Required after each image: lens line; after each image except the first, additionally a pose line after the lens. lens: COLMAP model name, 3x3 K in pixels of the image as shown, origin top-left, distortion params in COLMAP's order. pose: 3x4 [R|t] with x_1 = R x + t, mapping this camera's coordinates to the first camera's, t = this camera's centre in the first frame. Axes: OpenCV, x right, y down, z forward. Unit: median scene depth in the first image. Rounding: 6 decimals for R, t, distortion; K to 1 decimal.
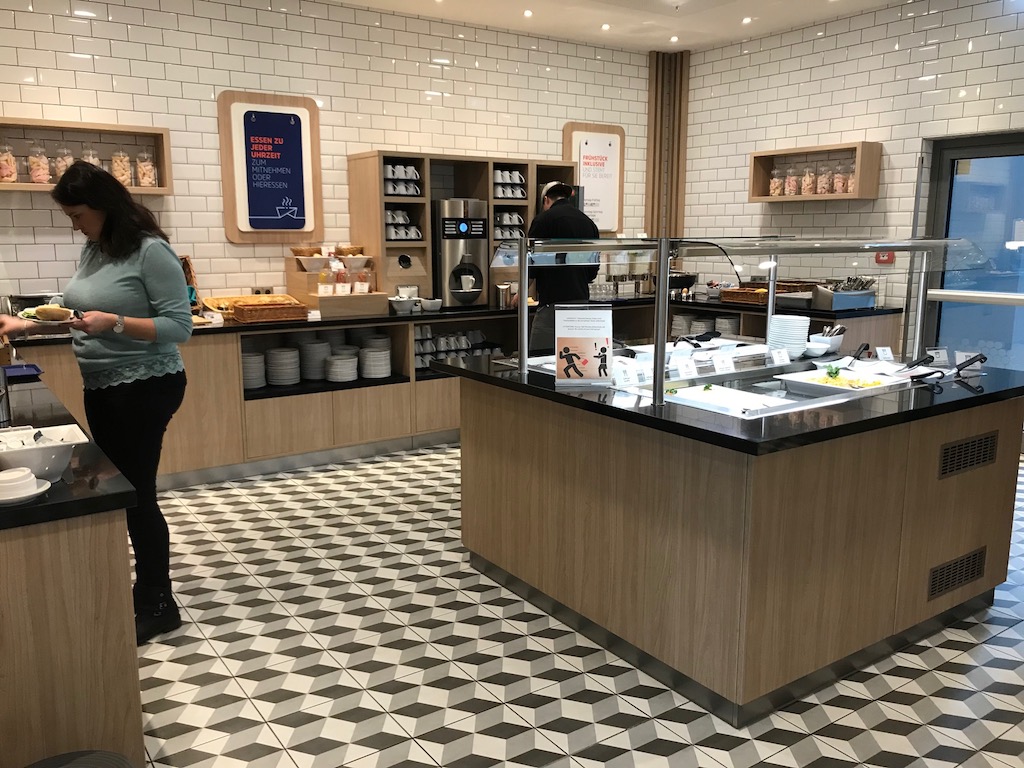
lens RADIAL K [[841.6, 0, 512.0], [0, 841.6, 383.4], [0, 0, 1]] dist [0.009382, -0.001374]
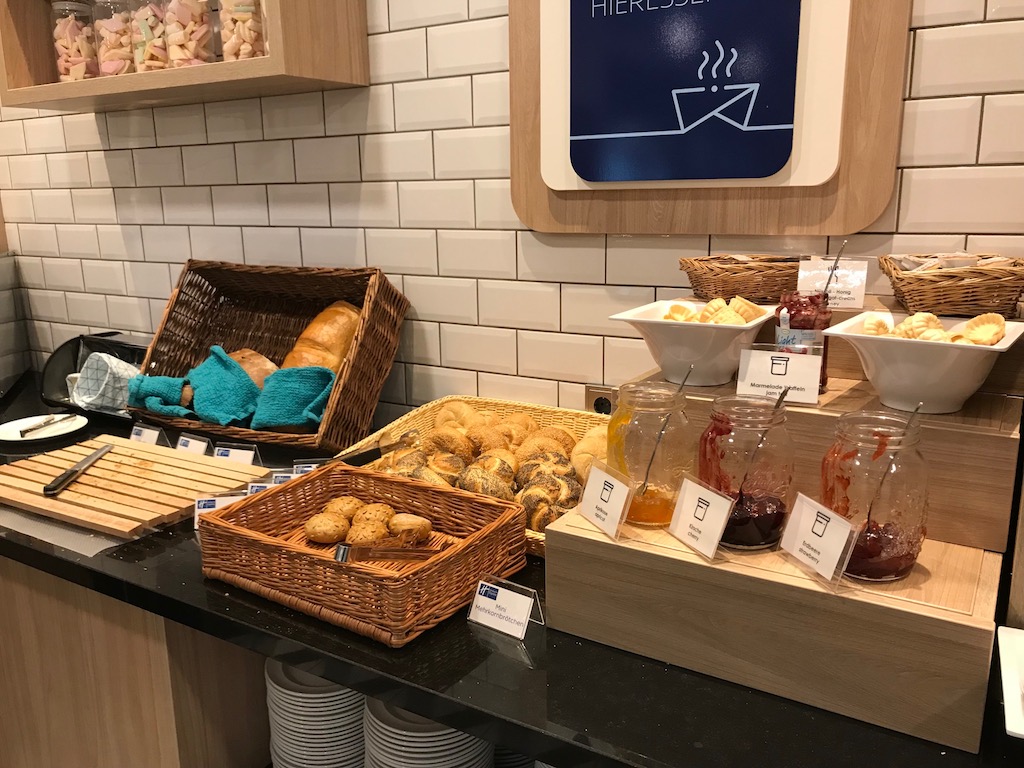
lens RADIAL K [[841.6, 0, 511.6], [0, 841.6, 384.2], [0, 0, 1]] dist [0.009382, -0.001374]
pose [[0.417378, 0.196513, -0.887231, -0.062929], [-0.147857, 0.978013, 0.147065, -0.153400], [0.896624, 0.069802, 0.437257, 0.851679]]
